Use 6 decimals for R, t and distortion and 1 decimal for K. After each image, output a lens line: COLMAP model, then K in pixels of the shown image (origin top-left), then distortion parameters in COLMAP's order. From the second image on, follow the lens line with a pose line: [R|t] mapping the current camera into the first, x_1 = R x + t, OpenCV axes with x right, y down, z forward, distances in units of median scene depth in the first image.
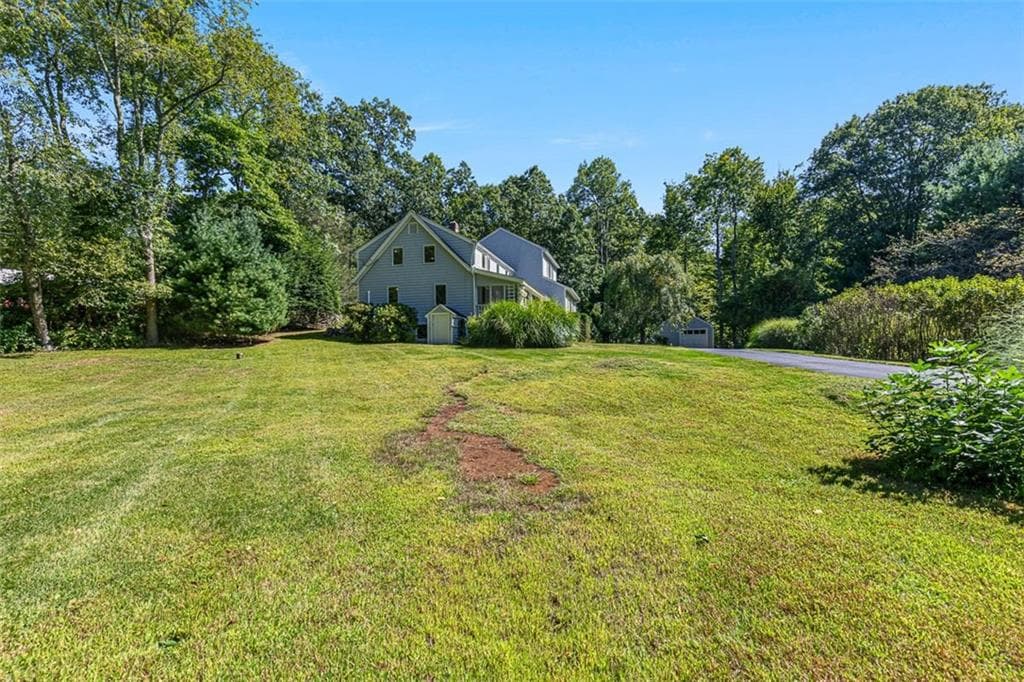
lens RADIAL K [[481.1, 0, 510.2], [0, 481.1, 339.5], [0, 0, 1]] dist [-0.018954, 0.000285]
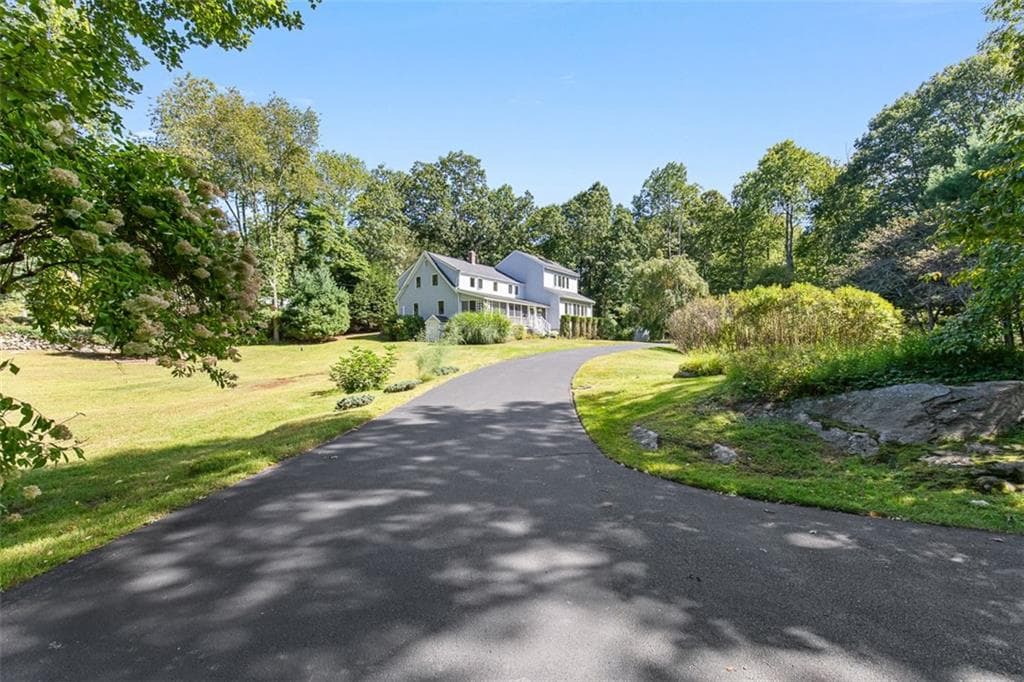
lens RADIAL K [[481.1, 0, 516.0], [0, 481.1, 341.0], [0, 0, 1]] dist [-0.018954, 0.000285]
pose [[0.908218, -0.000552, -0.418496, 0.667437], [0.009508, 0.999768, 0.019314, -0.018044], [0.418389, -0.021521, 0.908013, -0.223792]]
